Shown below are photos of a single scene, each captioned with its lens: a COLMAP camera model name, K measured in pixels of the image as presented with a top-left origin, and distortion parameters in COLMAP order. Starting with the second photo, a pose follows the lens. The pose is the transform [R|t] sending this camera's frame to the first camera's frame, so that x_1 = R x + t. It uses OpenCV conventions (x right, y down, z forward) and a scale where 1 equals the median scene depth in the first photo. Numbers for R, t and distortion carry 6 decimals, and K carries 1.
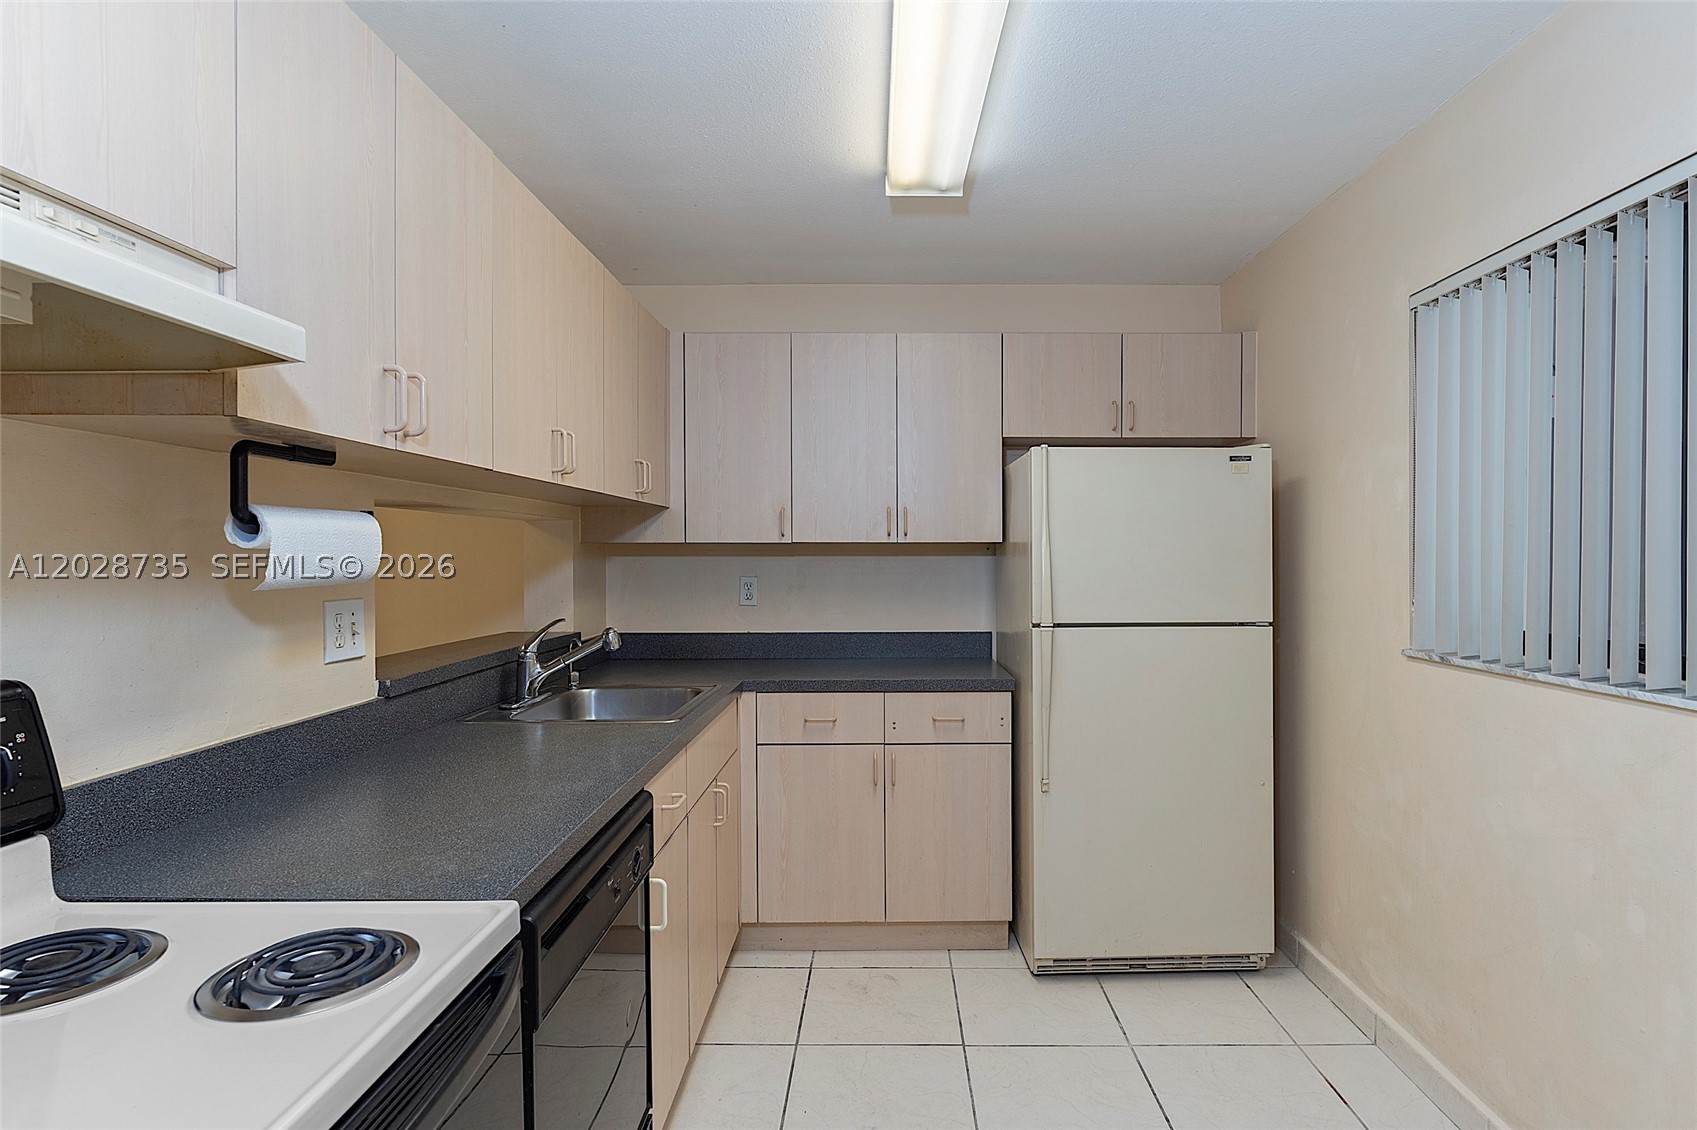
lens RADIAL K [[895.8, 0, 911.3], [0, 895.8, 568.0], [0, 0, 1]] dist [0.002245, 0.000973]
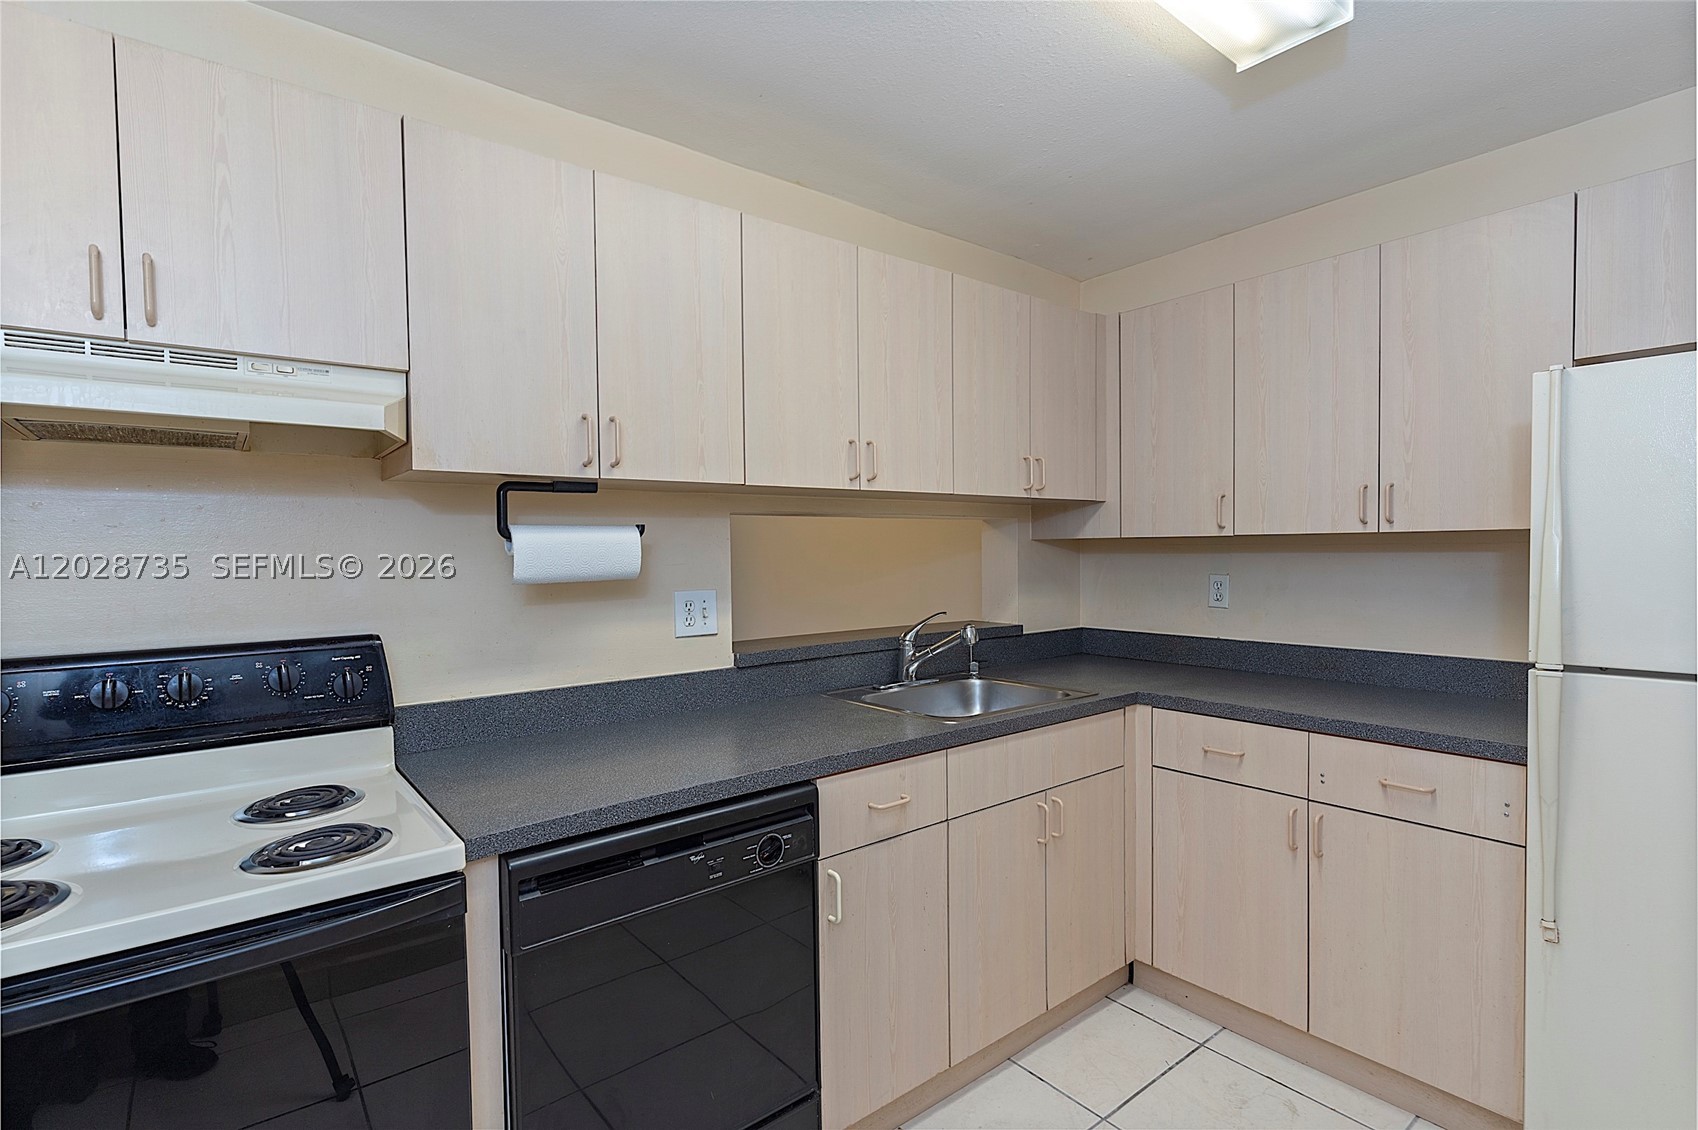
lens RADIAL K [[822.5, 0, 842.9], [0, 822.5, 574.7], [0, 0, 1]] dist [0.011015, -0.003444]
pose [[0.606902, 0.019804, -0.794530, 0.282583], [-0.001518, 0.999717, 0.023760, -0.010372], [0.794775, -0.013214, 0.606760, 0.265878]]
